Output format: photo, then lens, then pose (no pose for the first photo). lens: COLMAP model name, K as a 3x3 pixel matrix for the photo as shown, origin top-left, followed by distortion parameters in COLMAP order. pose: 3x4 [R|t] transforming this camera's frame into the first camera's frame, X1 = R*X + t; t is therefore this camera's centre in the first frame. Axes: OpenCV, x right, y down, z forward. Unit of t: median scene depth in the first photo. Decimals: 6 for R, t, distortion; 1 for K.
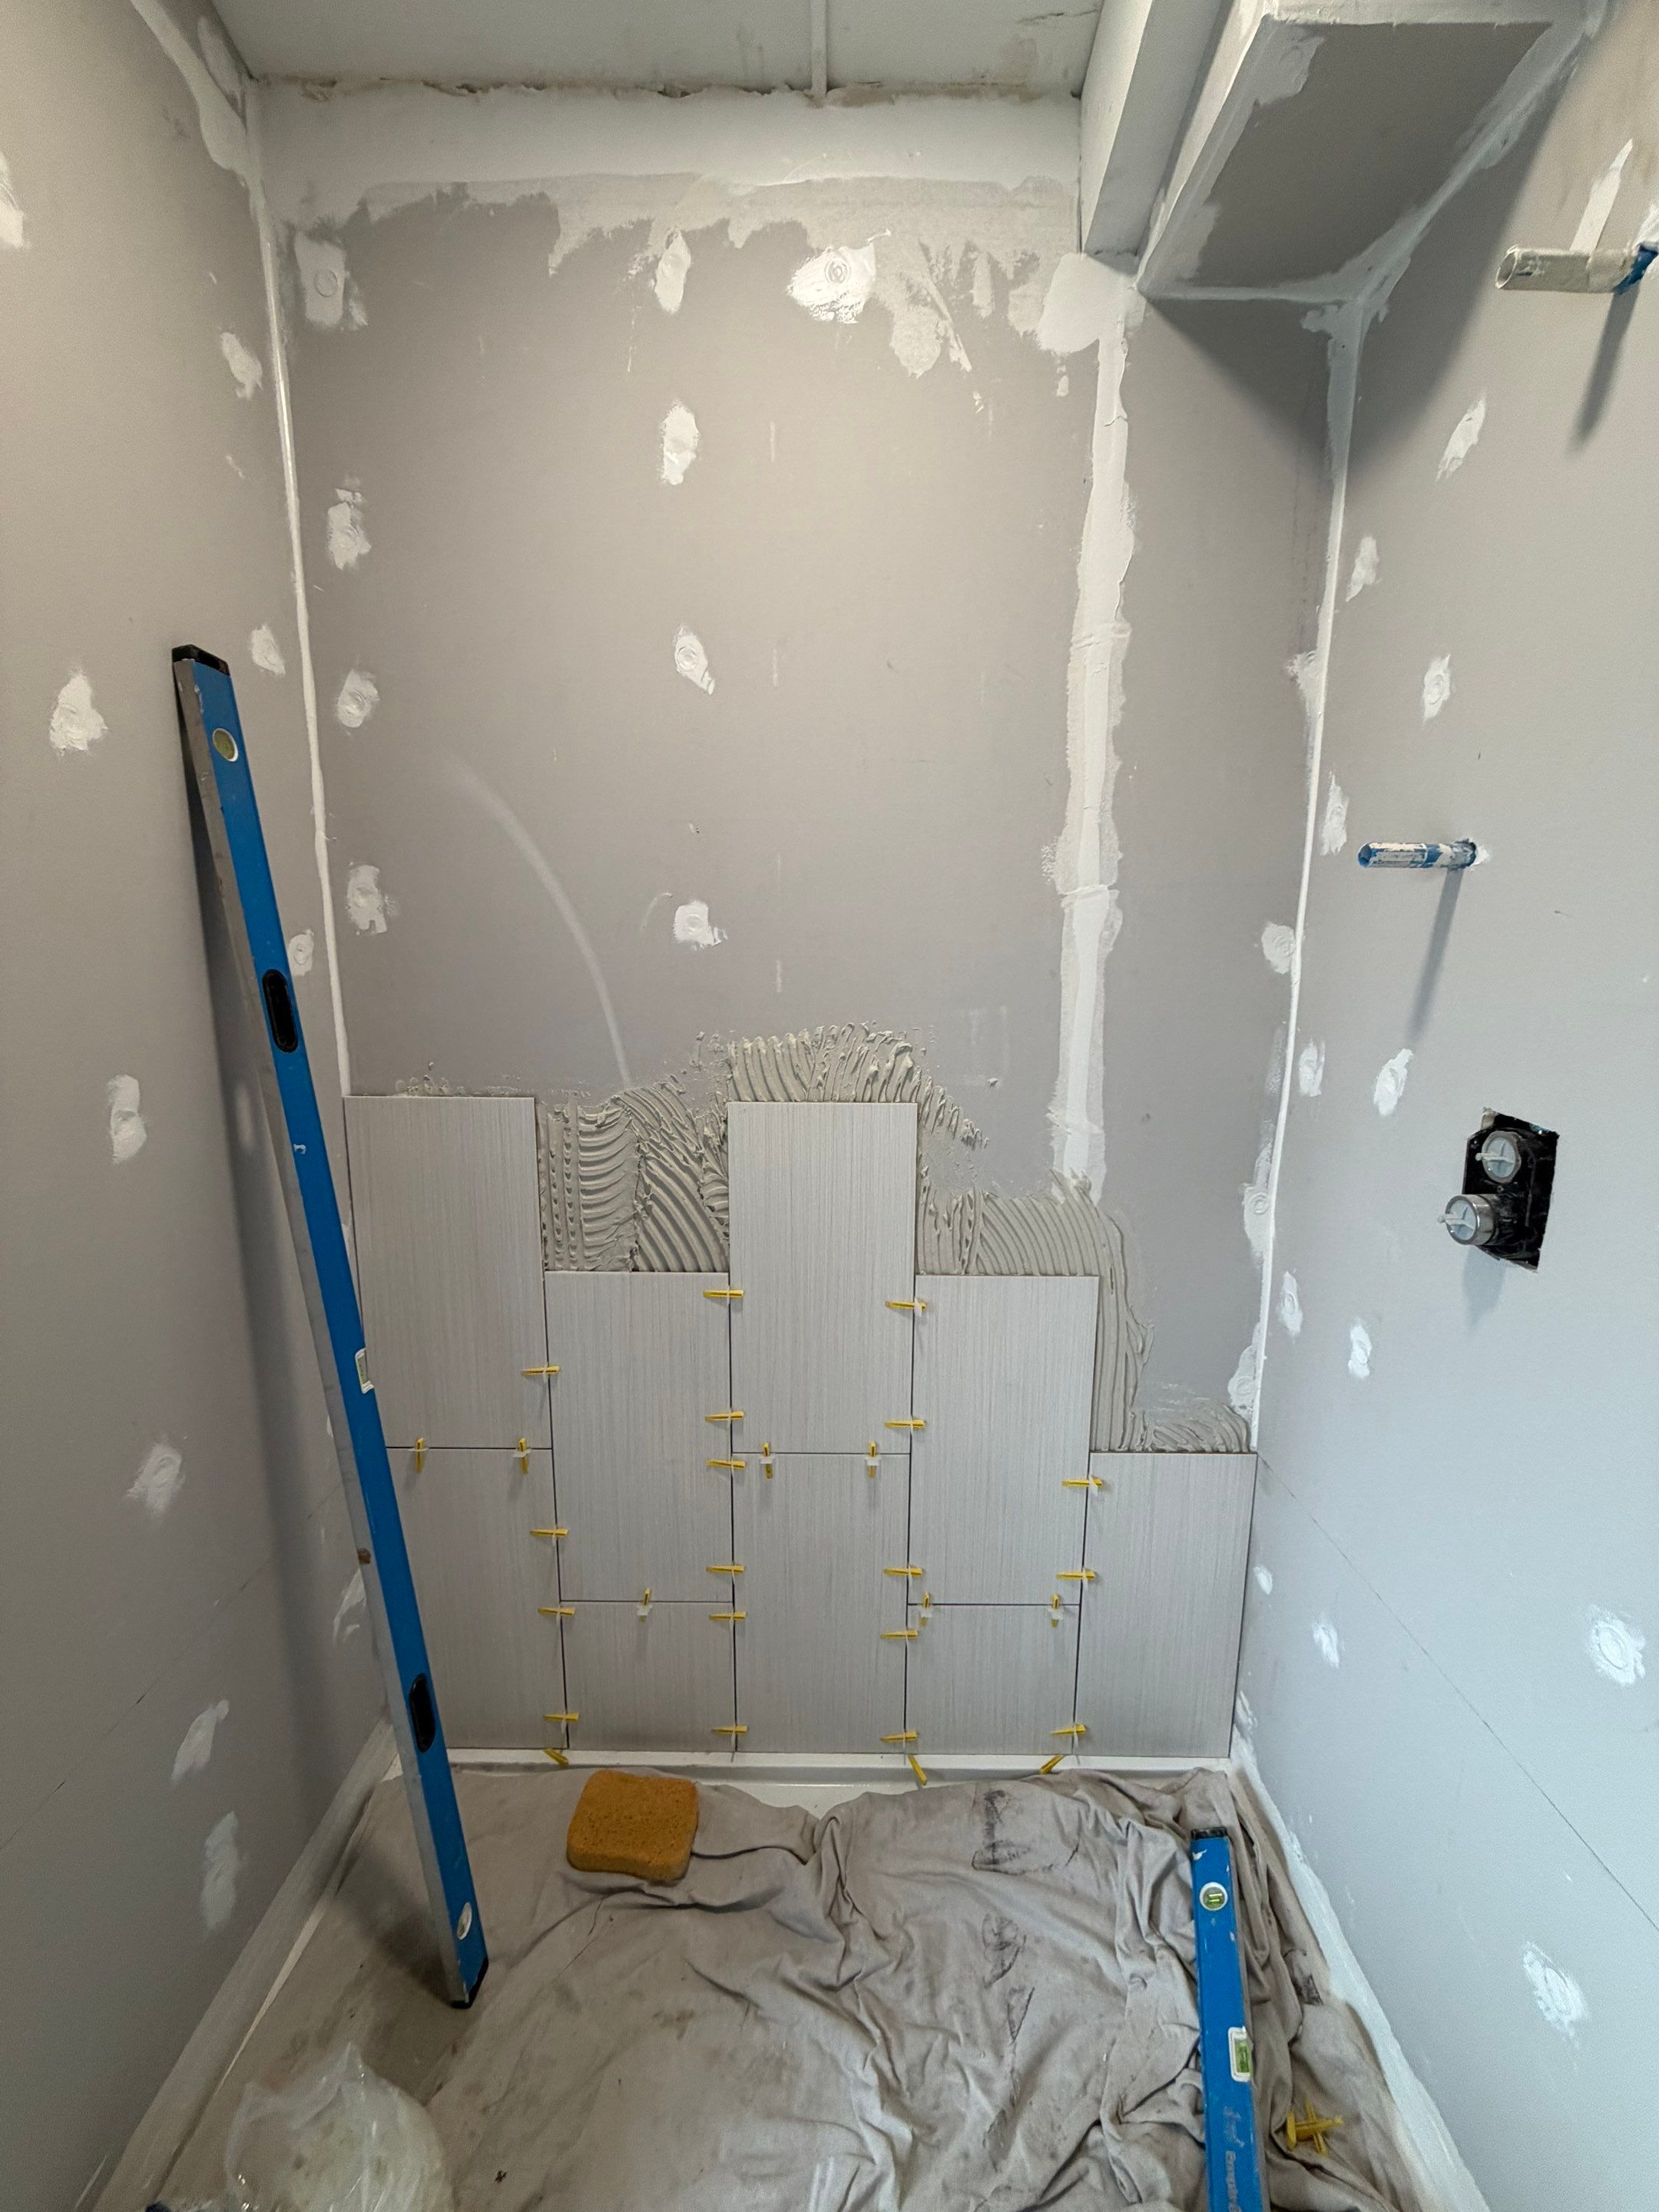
lens RADIAL K [[873.0, 0, 829.6], [0, 873.0, 1099.8], [0, 0, 1]] dist [0.001108, -0.000912]
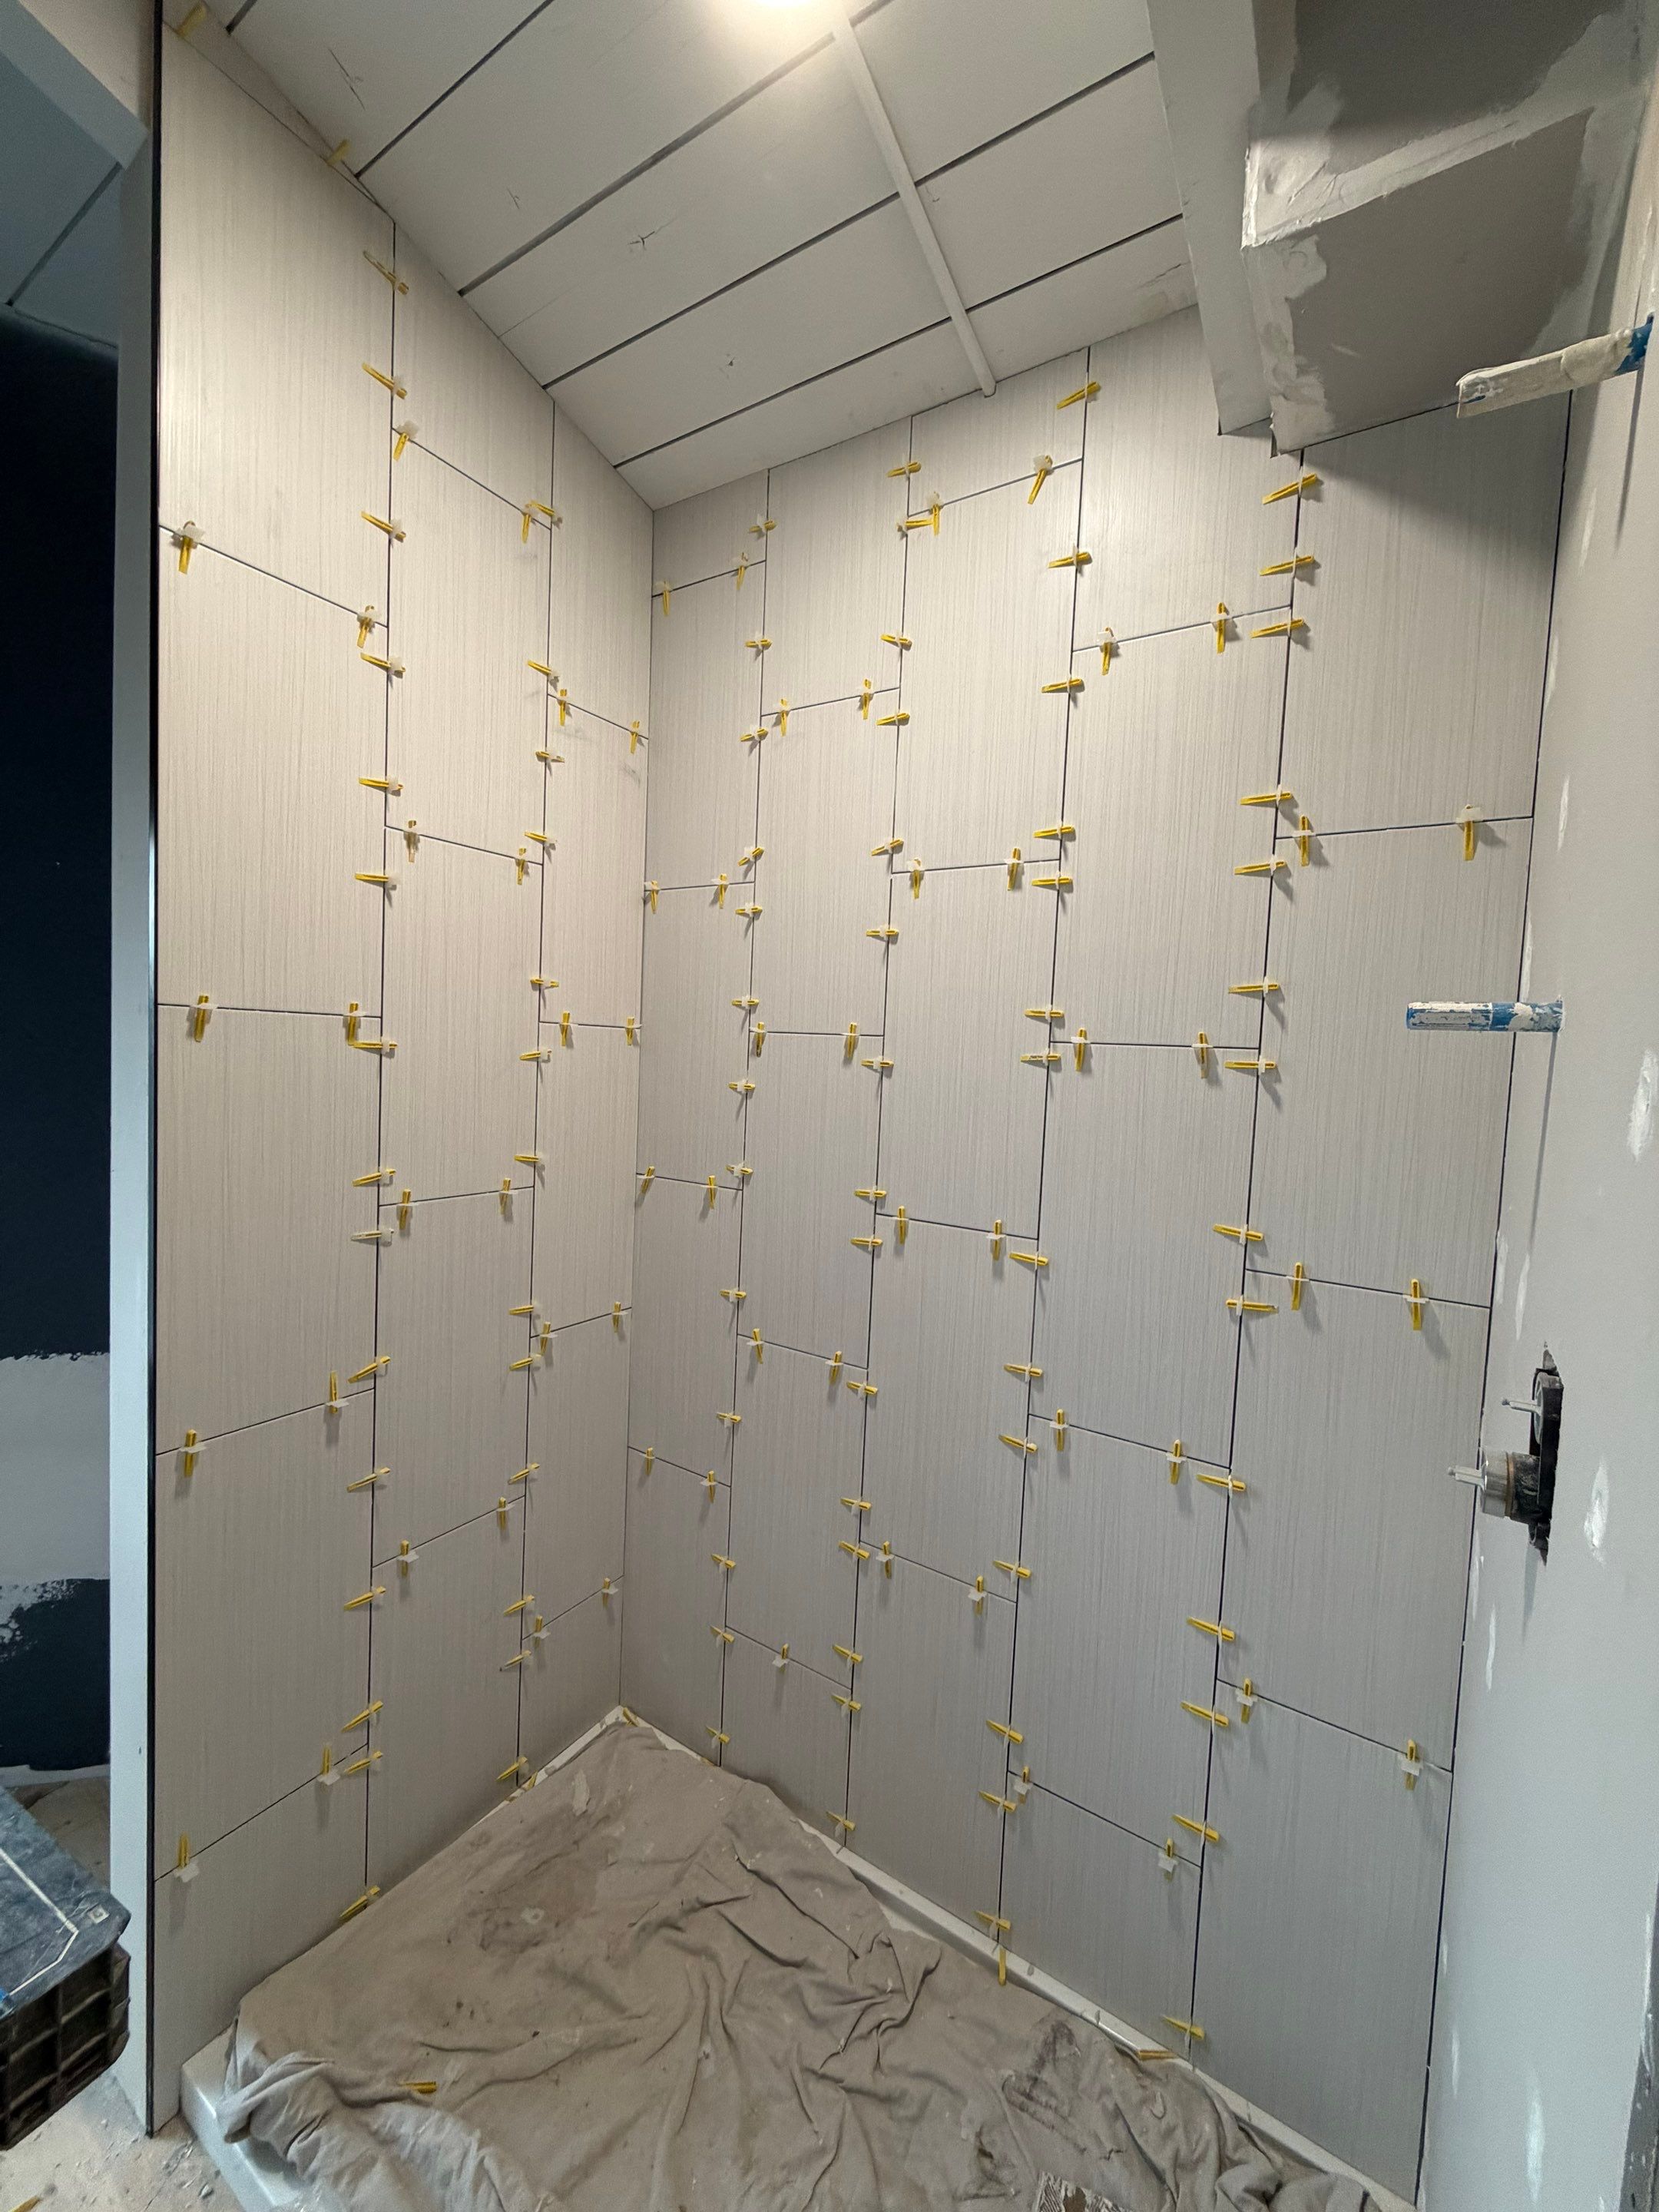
lens RADIAL K [[873.0, 0, 831.7], [0, 873.0, 1101.0], [0, 0, 1]] dist [0.001108, -0.000912]
pose [[0.840262, 0.061744, -0.538654, 0.502198], [-0.130165, 0.987412, -0.089864, -0.038997], [0.526324, 0.145623, 0.837721, -0.003126]]
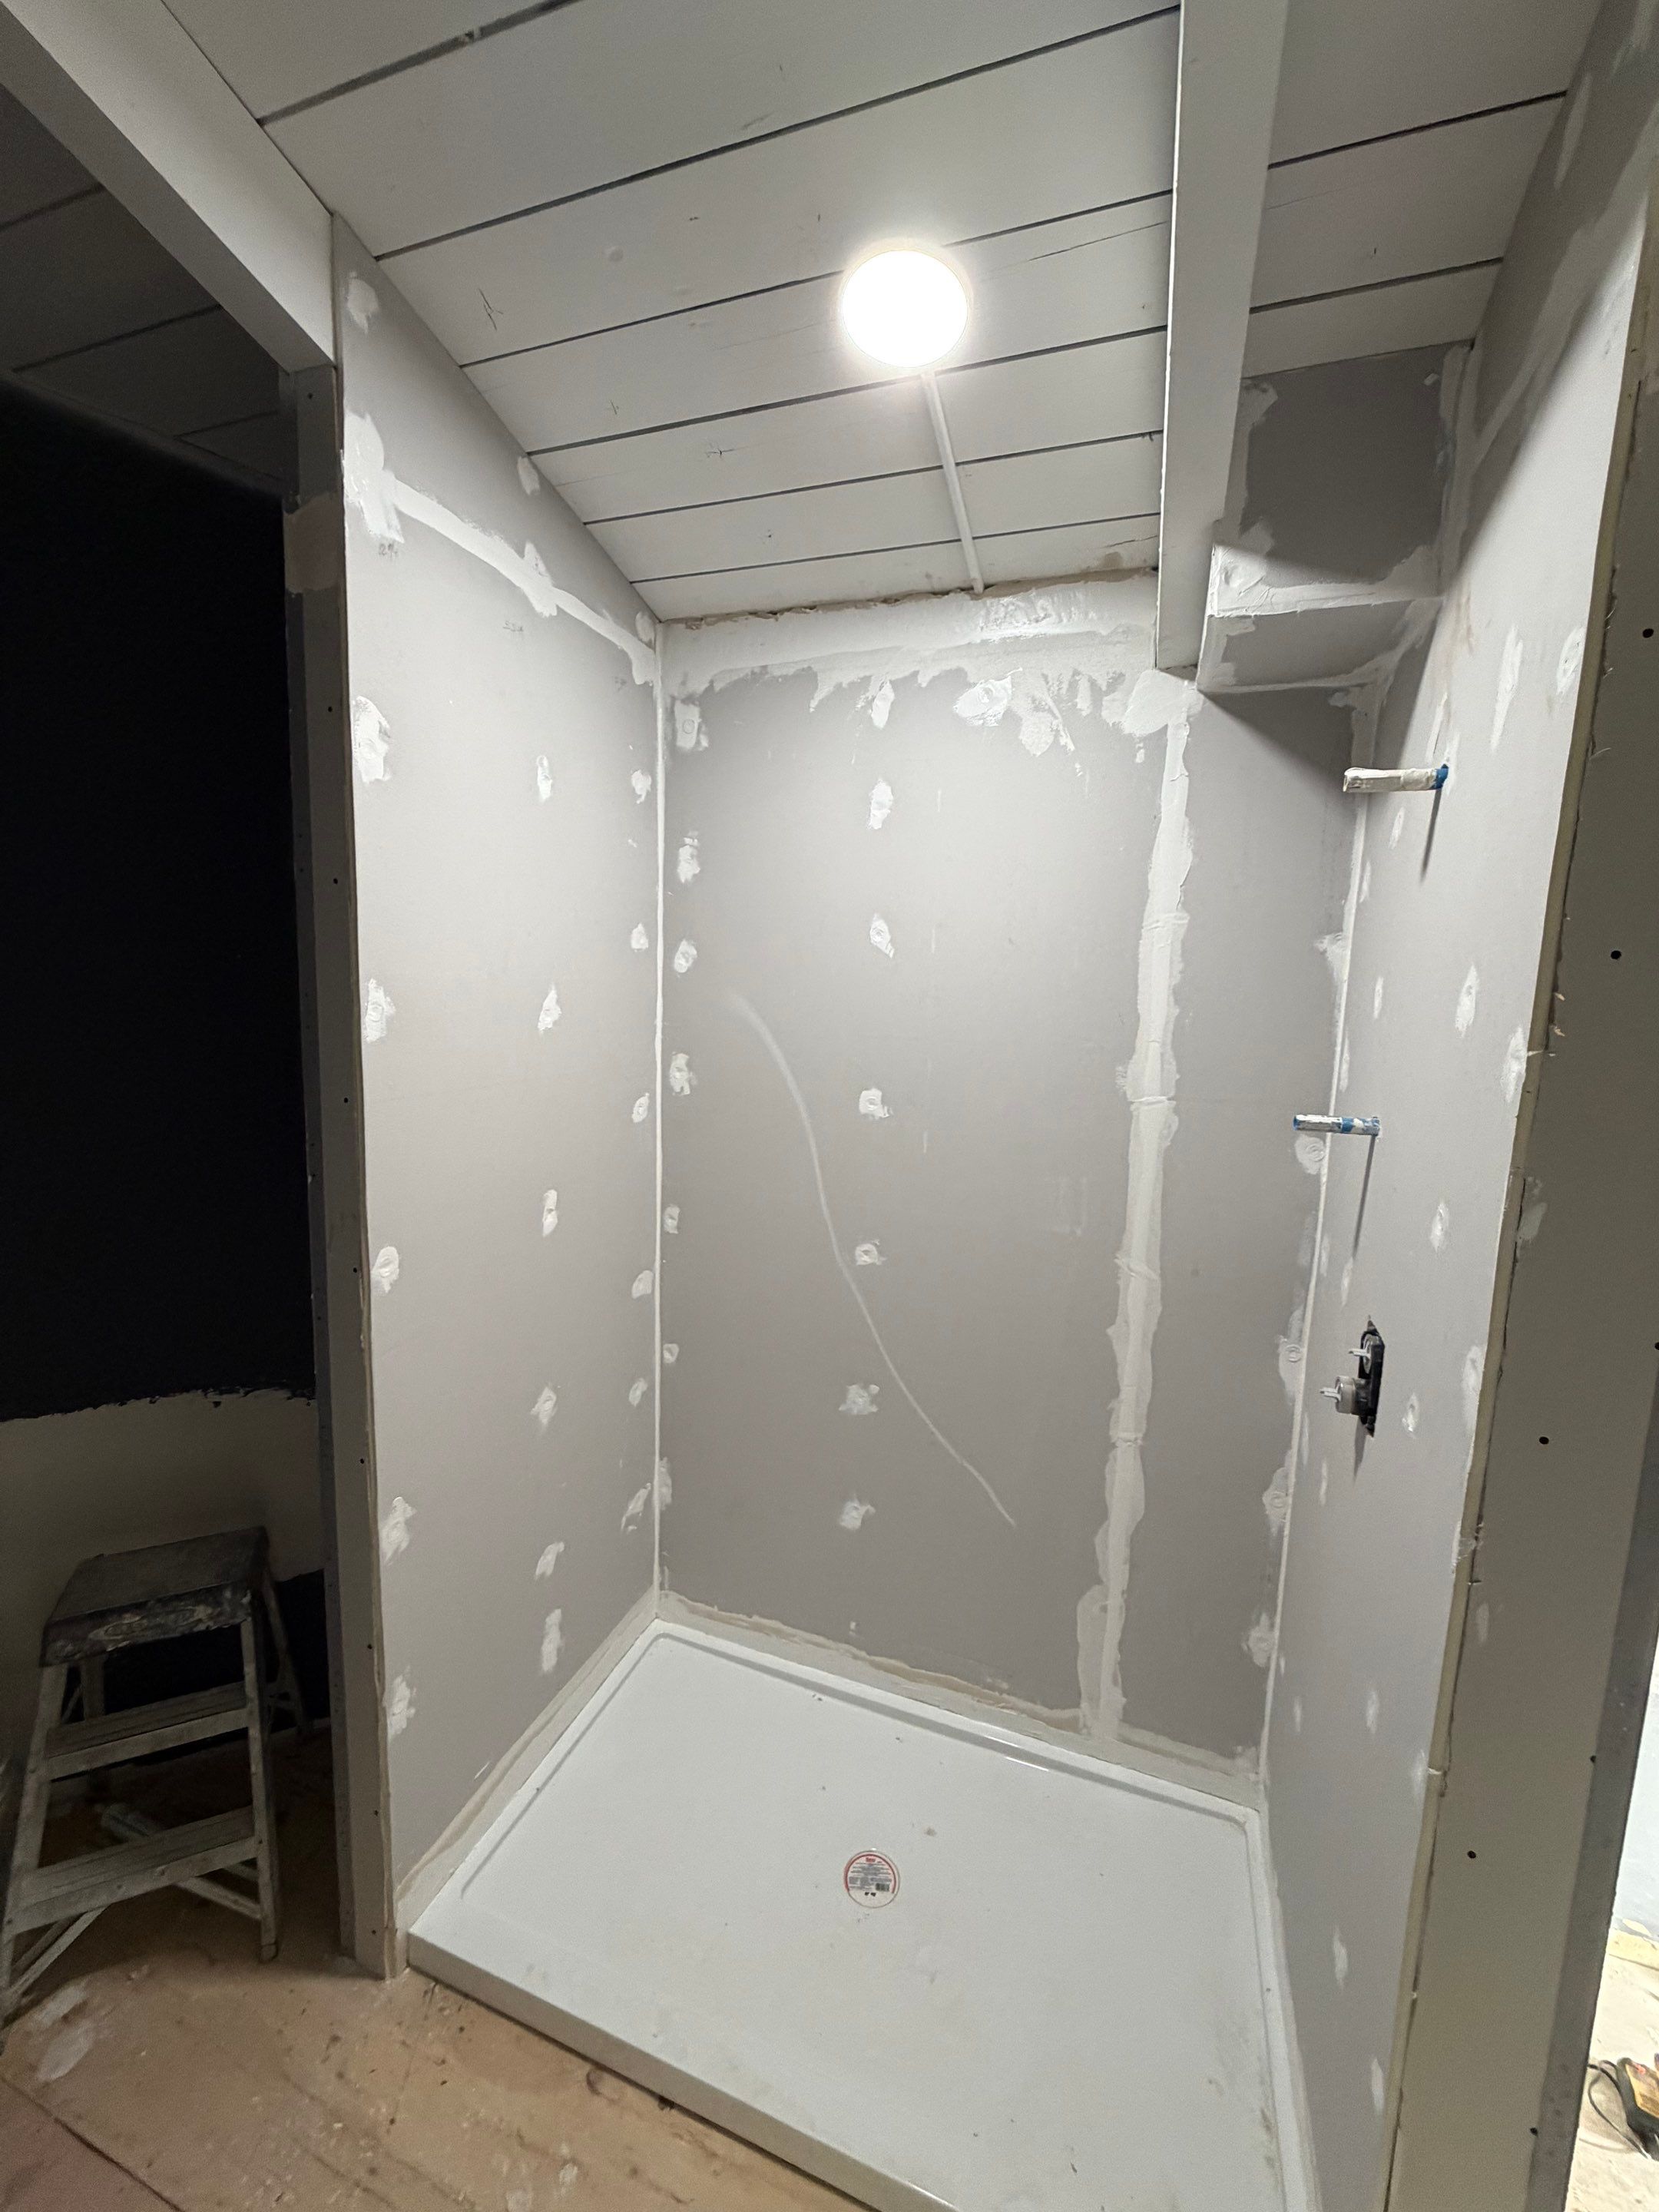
lens RADIAL K [[873.0, 0, 833.2], [0, 873.0, 1099.2], [0, 0, 1]] dist [0.001108, -0.000912]
pose [[0.940535, 0.069853, -0.332438, 0.312978], [-0.084763, 0.995933, -0.030542, -0.175091], [0.328953, 0.056904, 0.942630, -0.484509]]
